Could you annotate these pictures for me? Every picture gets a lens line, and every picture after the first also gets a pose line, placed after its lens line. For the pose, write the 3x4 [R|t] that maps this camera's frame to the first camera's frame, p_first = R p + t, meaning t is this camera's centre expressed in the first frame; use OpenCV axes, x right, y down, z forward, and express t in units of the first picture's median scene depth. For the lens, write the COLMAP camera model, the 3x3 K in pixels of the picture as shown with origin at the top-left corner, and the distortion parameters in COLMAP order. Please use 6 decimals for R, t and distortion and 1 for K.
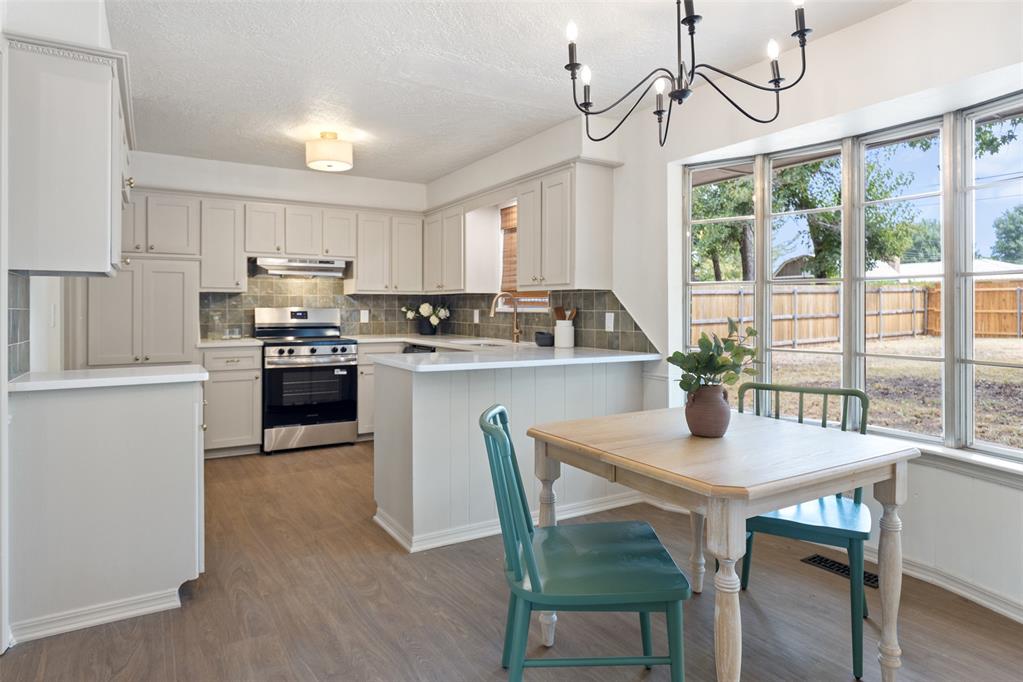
lens RADIAL K [[593.8, 0, 509.5], [0, 593.8, 308.4], [0, 0, 1]] dist [-0.000604, -0.000162]
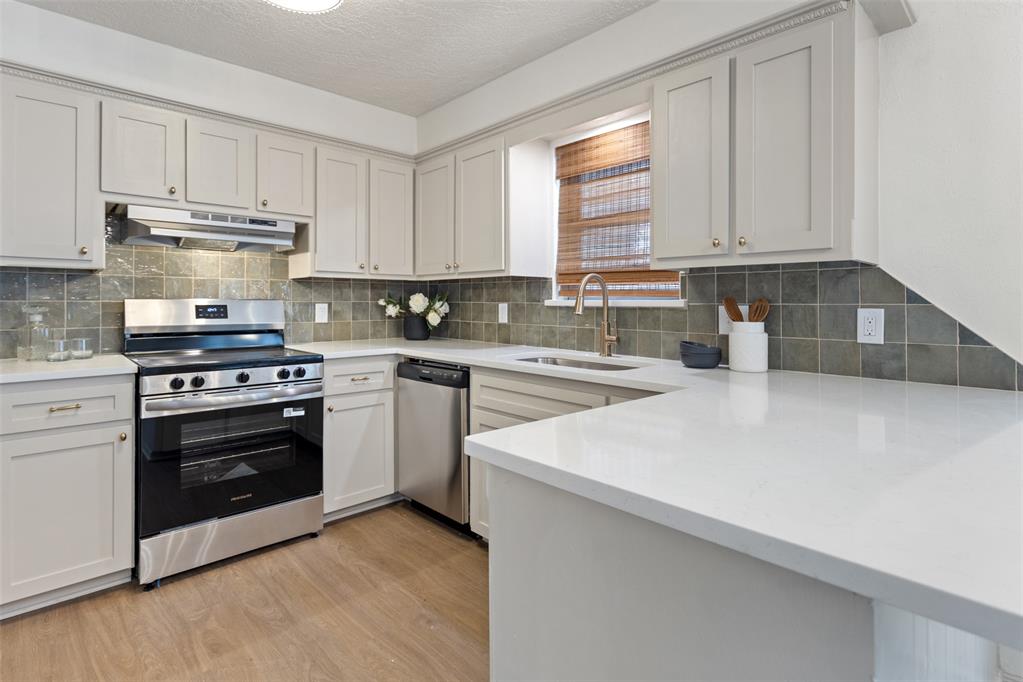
lens RADIAL K [[503.7, 0, 508.9], [0, 503.7, 302.7], [0, 0, 1]] dist [-0.000697, -0.000317]
pose [[0.977738, 0.001226, 0.209827, -0.180161], [-0.001264, 0.999999, 0.000046, 0.002137], [-0.209827, -0.000310, 0.977738, 0.474029]]
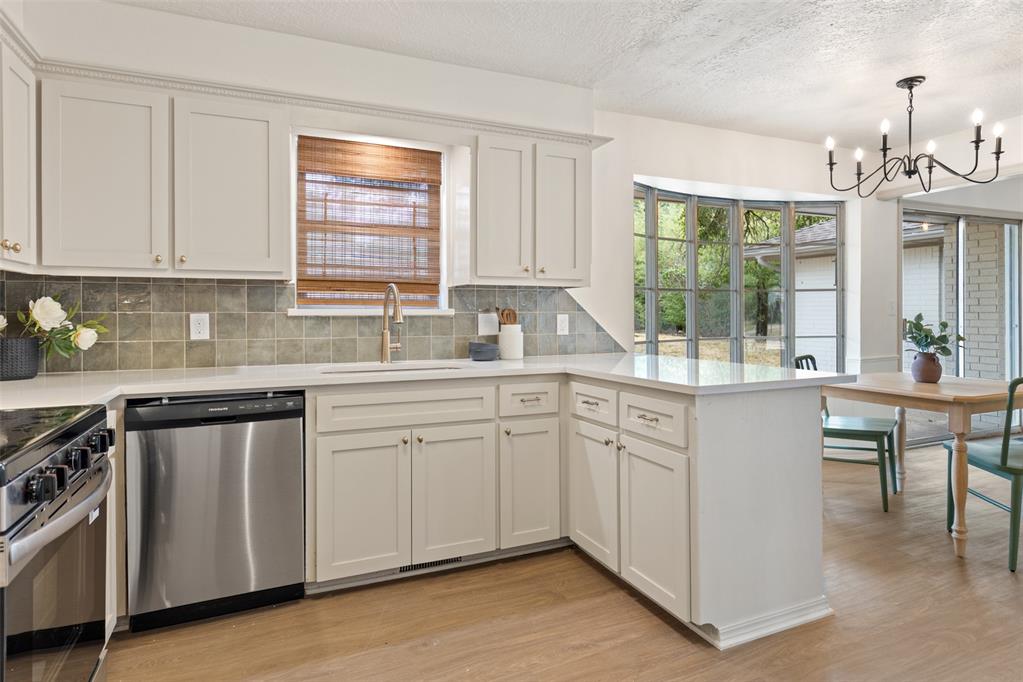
lens RADIAL K [[589.8, 0, 514.1], [0, 589.8, 313.8], [0, 0, 1]] dist [0.004656, 0.001145]
pose [[0.123251, -0.006049, 0.992357, -0.550080], [0.002470, 0.999980, 0.005788, 0.000980], [-0.992372, 0.001738, 0.123263, 0.724359]]
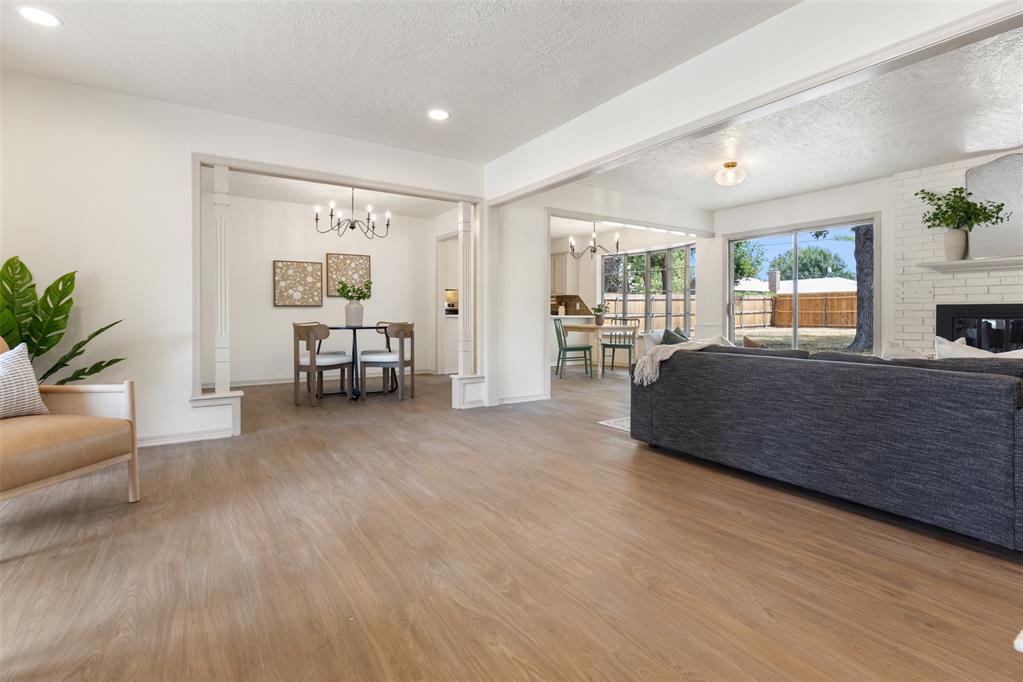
lens RADIAL K [[485.9, 0, 512.9], [0, 485.9, 316.3], [0, 0, 1]] dist [-0.001010, -0.000244]
pose [[0.999119, 0.003894, 0.041794, -0.190992], [-0.004167, 0.999970, 0.006462, 0.044381], [-0.041767, -0.006630, 0.999105, -1.047265]]
